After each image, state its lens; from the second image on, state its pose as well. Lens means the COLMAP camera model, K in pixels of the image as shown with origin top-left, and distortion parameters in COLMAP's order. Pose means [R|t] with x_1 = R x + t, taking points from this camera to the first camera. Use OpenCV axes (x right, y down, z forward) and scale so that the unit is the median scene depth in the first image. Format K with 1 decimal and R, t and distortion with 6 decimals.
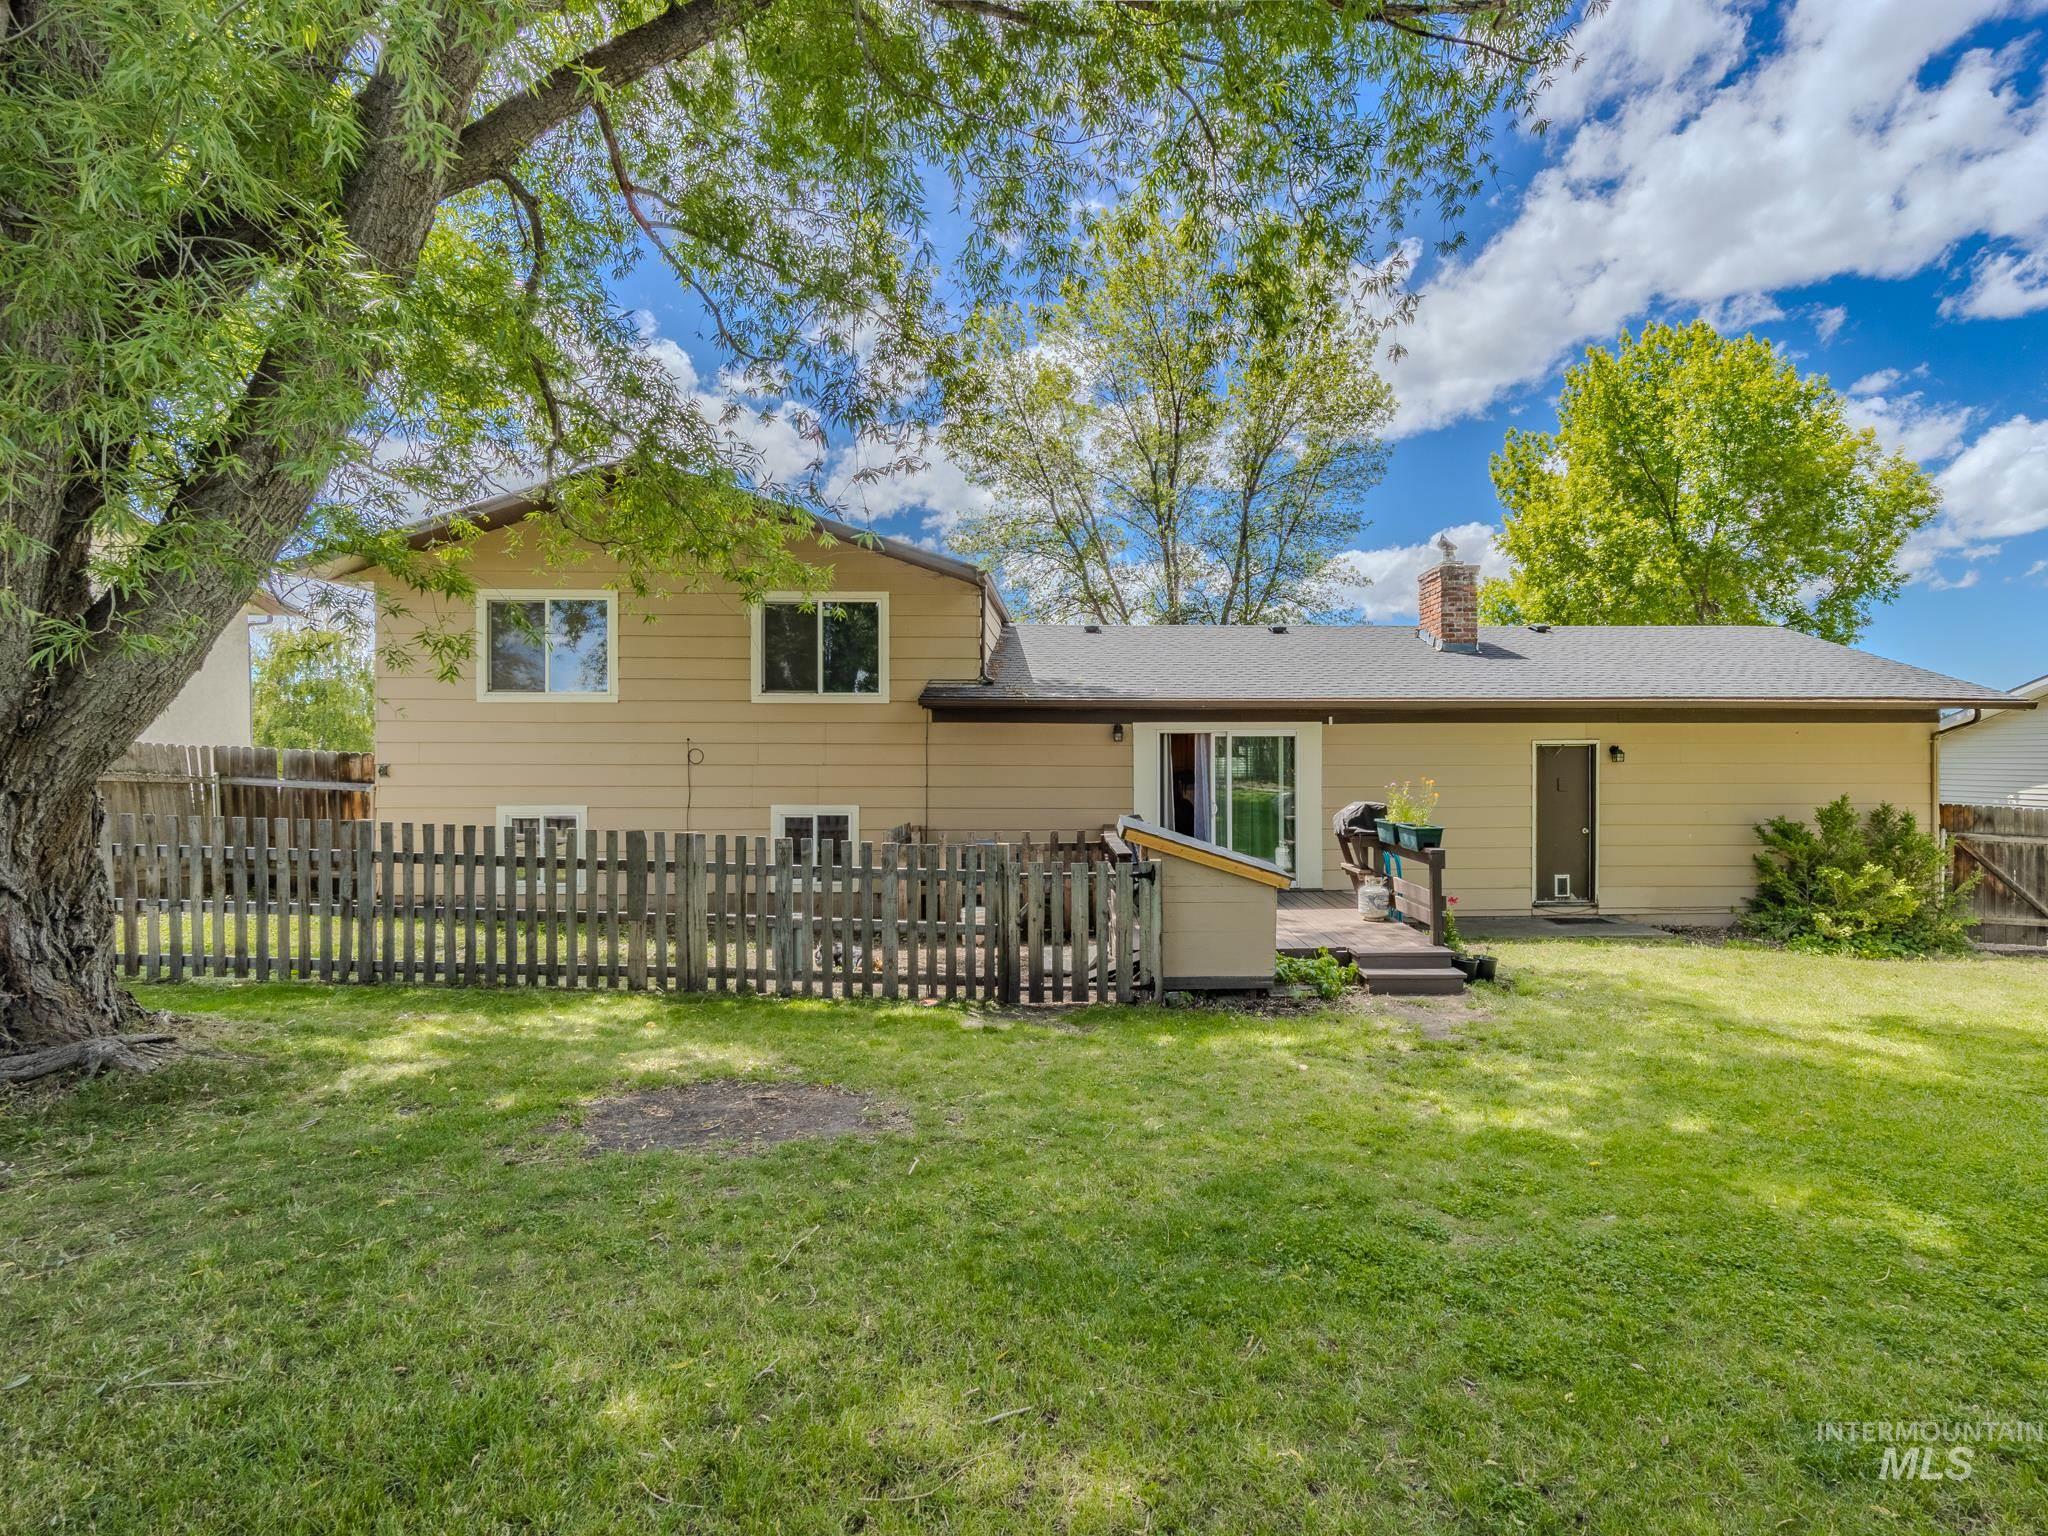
lens RADIAL K [[996.3, 0, 1039.4], [0, 996.3, 758.8], [0, 0, 1]] dist [-0.002594, 0.007343]
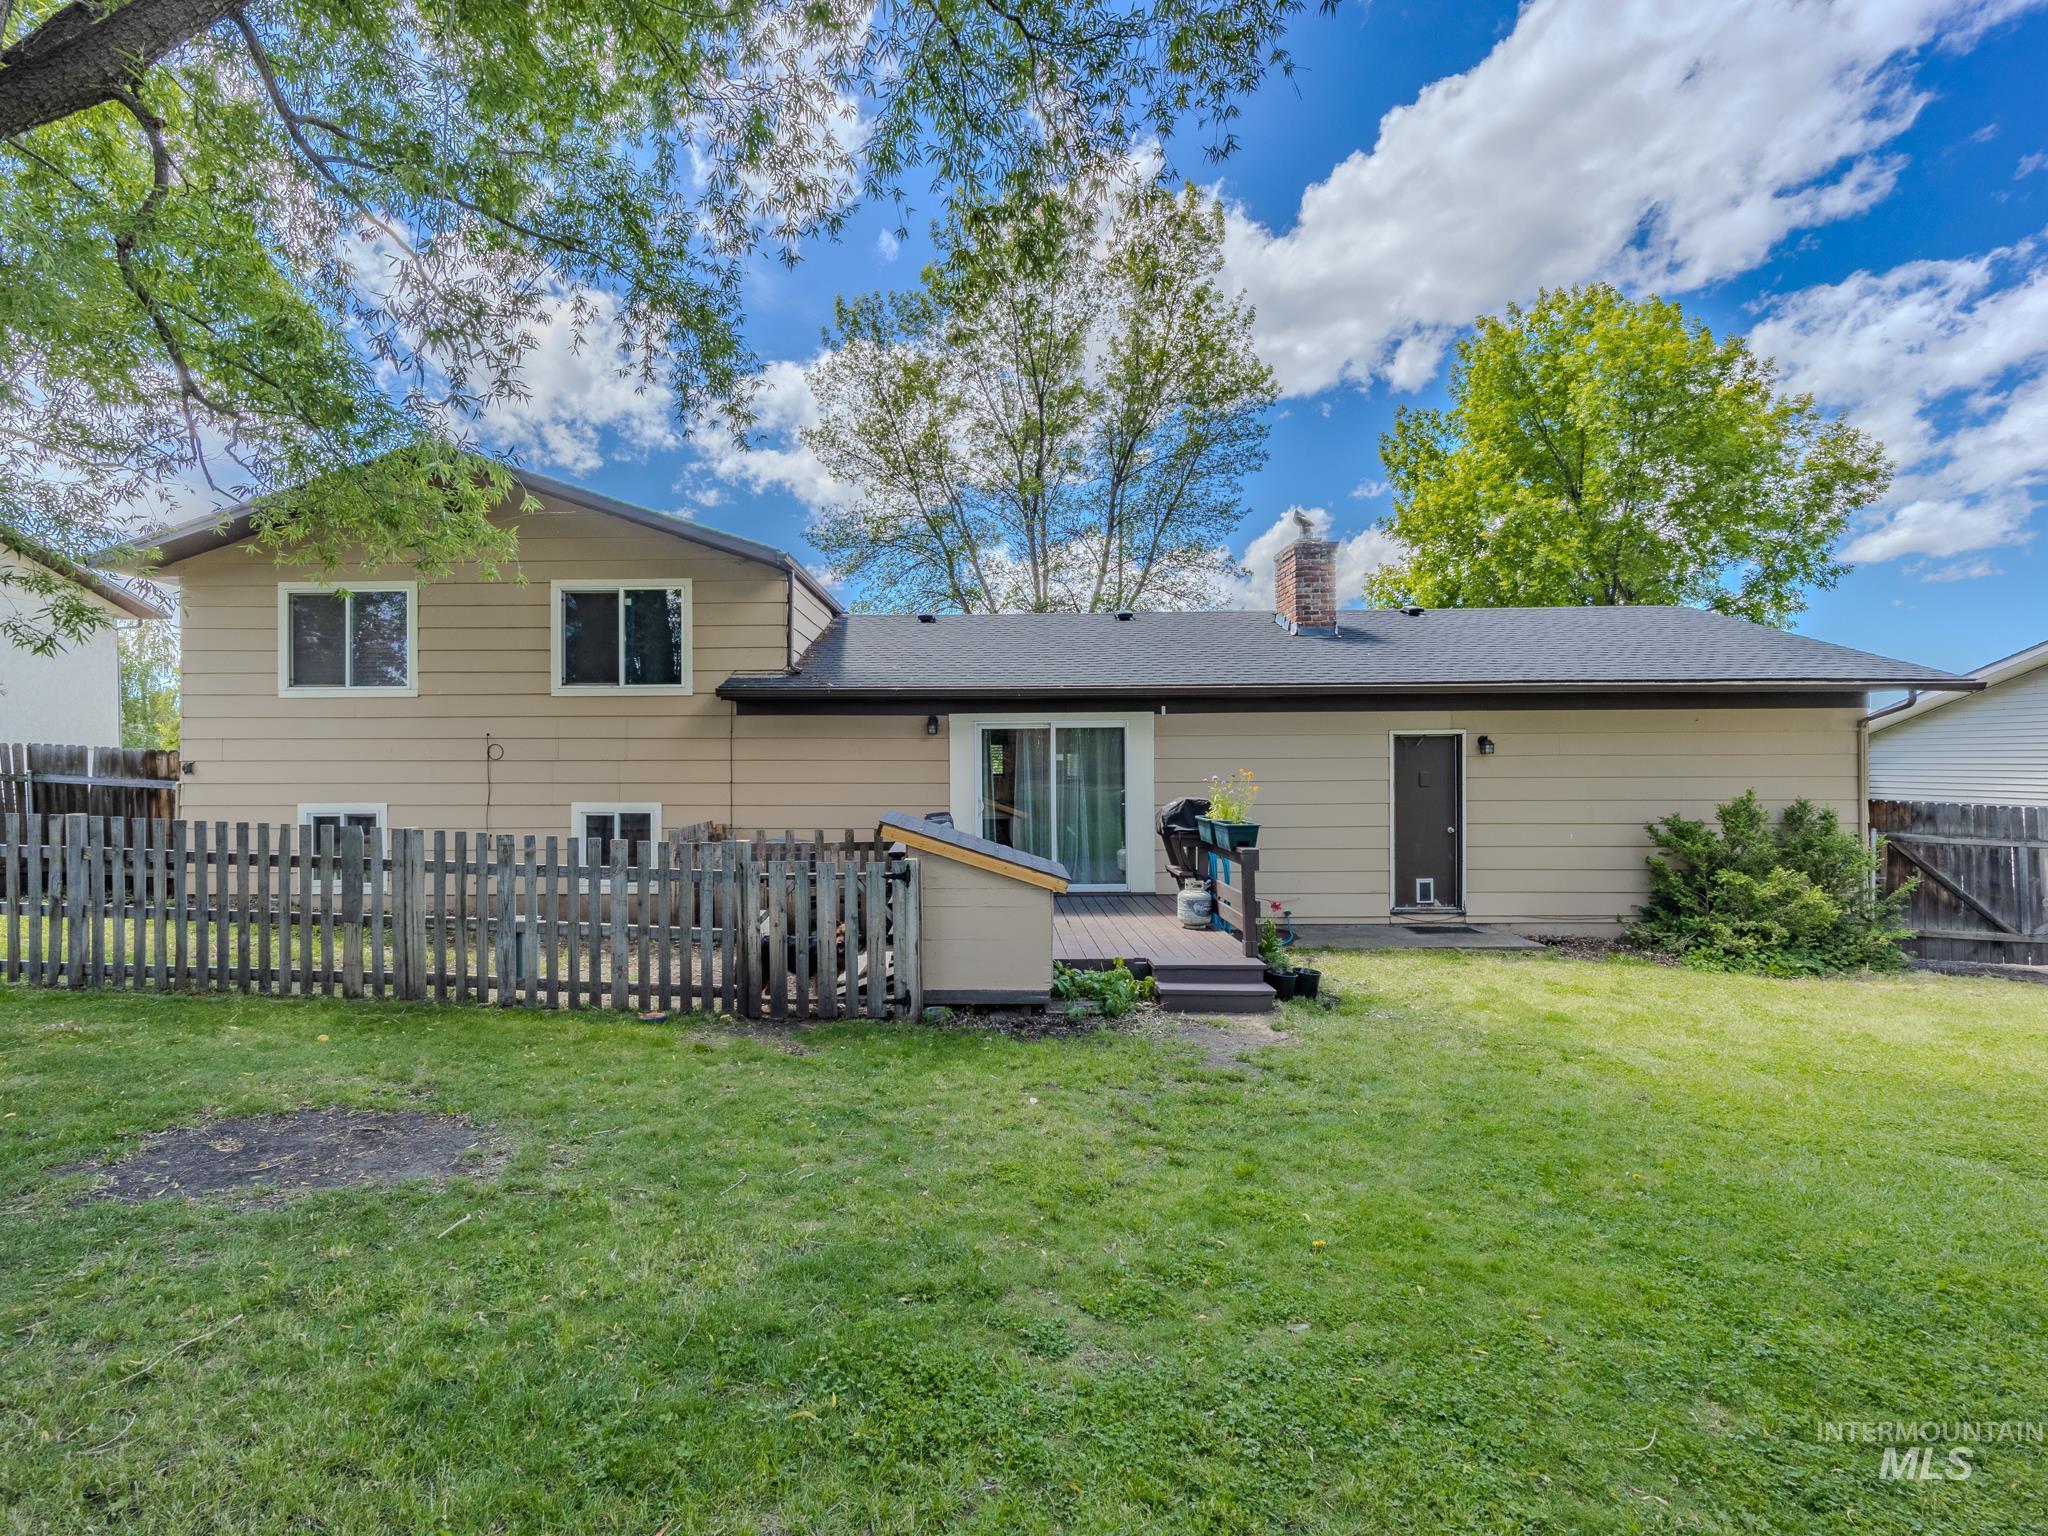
lens RADIAL K [[983.5, 0, 891.7], [0, 983.5, 762.7], [0, 0, 1]] dist [-0.003405, 0.007443]
pose [[0.997757, -0.003567, -0.066841, 0.112063], [0.003498, 0.999993, -0.001141, 0.011312], [0.066844, 0.000904, 0.997763, 0.083648]]
